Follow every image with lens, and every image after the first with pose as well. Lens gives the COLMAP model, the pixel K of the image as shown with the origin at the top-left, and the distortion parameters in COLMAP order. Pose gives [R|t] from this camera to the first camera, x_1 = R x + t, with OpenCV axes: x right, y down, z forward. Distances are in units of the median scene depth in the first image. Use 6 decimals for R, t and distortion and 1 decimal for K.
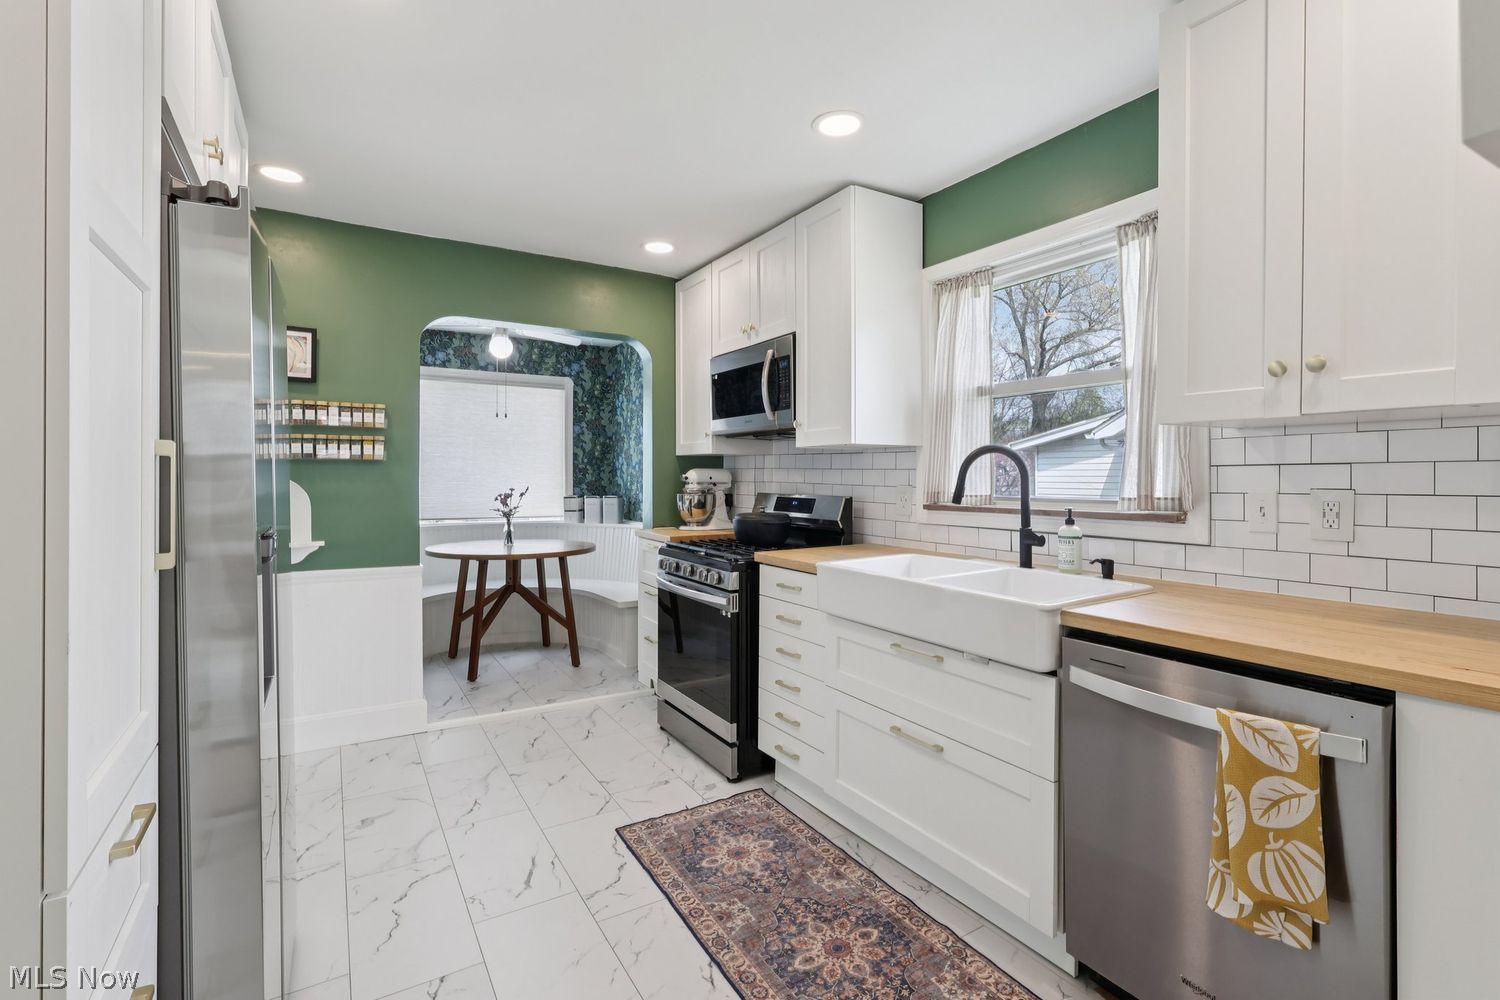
lens RADIAL K [[699.9, 0, 749.4], [0, 699.9, 485.8], [0, 0, 1]] dist [-0.001721, 0.003388]
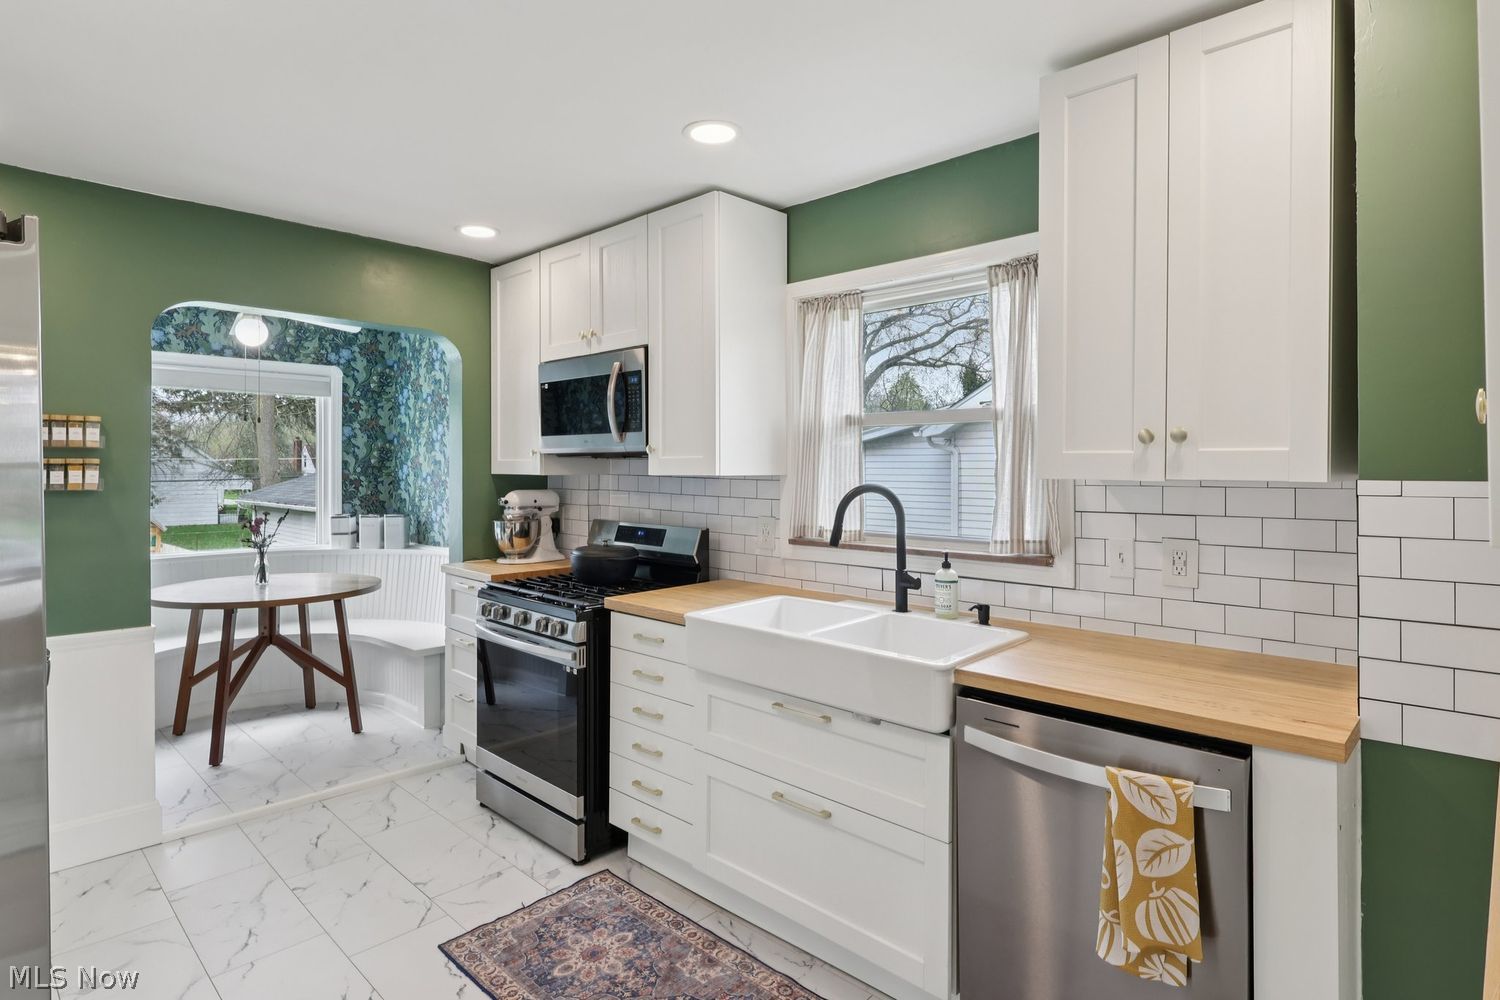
lens RADIAL K [[806.2, 0, 745.5], [0, 806.2, 476.1], [0, 0, 1]] dist [0.002566, 0.001482]
pose [[0.968110, -0.001010, 0.250524, -0.085574], [0.001602, 0.999996, -0.002157, -0.062722], [-0.250521, 0.002489, 0.968108, -0.021002]]
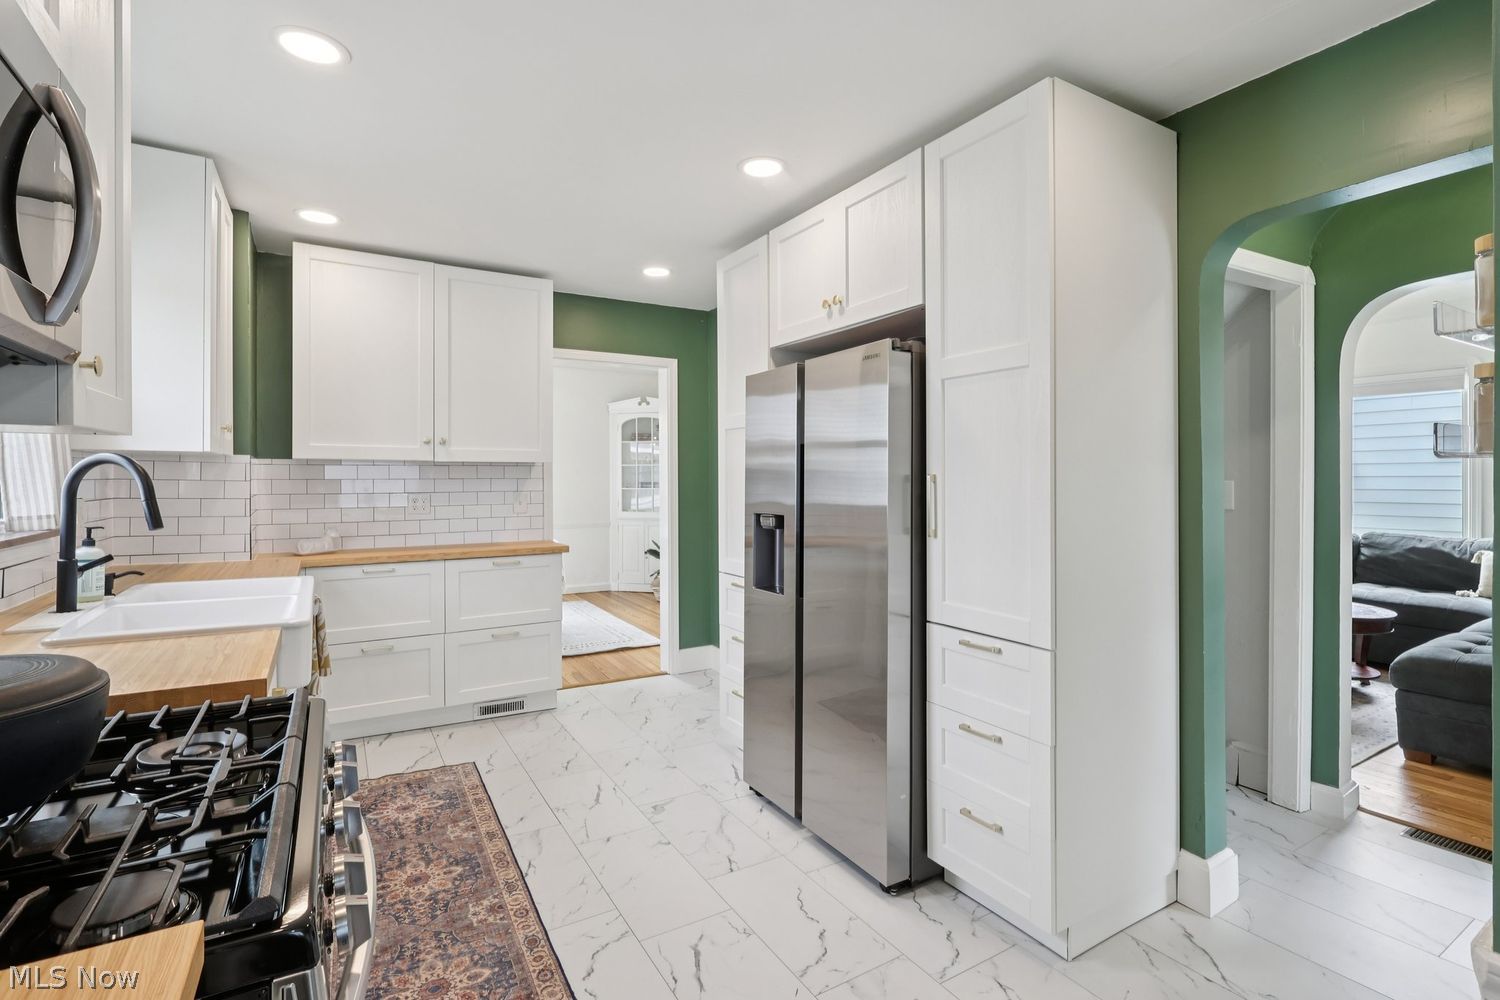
lens RADIAL K [[699.9, 0, 729.2], [0, 699.9, 480.6], [0, 0, 1]] dist [-0.001721, 0.003388]
pose [[-0.999651, -0.001422, 0.026366, -0.334219], [-0.001031, 0.999889, 0.014846, -0.036273], [-0.026384, 0.014813, -0.999542, 1.645182]]
